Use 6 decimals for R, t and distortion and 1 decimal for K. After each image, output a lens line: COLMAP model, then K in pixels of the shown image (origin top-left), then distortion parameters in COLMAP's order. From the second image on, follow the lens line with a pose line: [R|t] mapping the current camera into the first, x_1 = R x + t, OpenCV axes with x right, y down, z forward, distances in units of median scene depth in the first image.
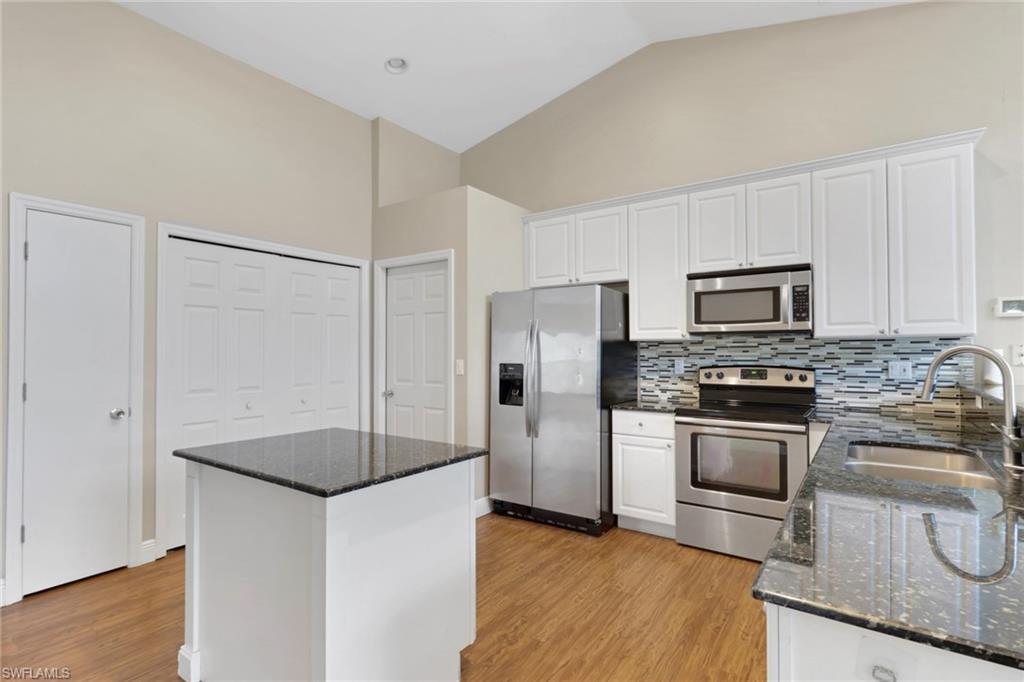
lens RADIAL K [[502.7, 0, 517.9], [0, 502.7, 346.8], [0, 0, 1]] dist [-0.000769, -0.000125]
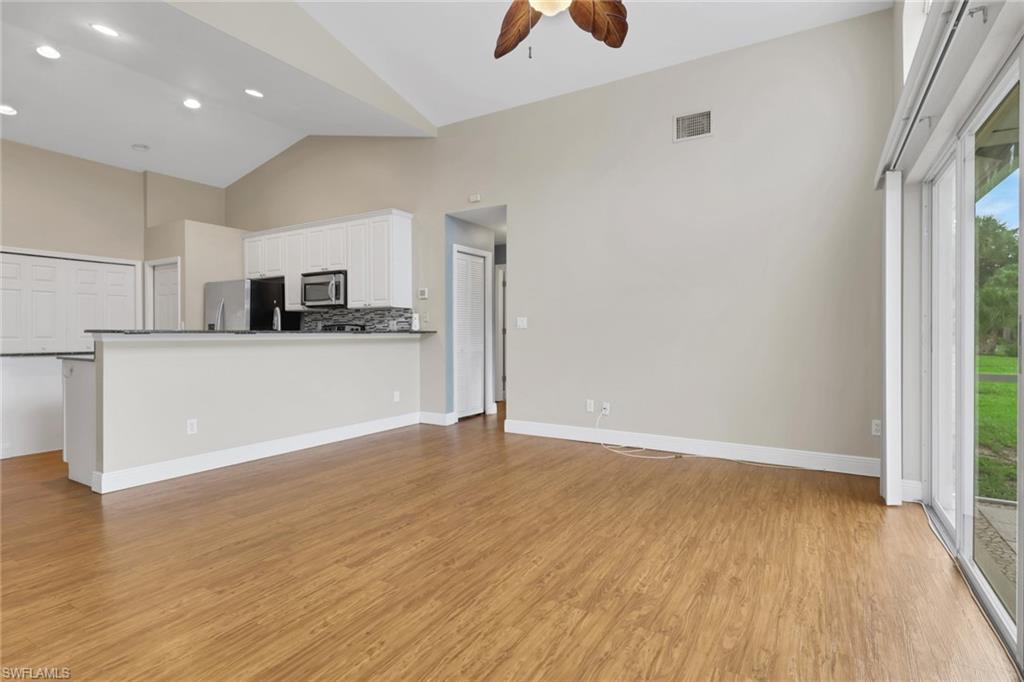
lens RADIAL K [[502.7, 0, 506.8], [0, 502.7, 332.2], [0, 0, 1]] dist [-0.000769, -0.000125]
pose [[0.997941, -0.001784, 0.064116, 0.878595], [0.000929, 0.999910, 0.013360, 0.038674], [-0.064134, -0.013273, 0.997853, -0.777552]]
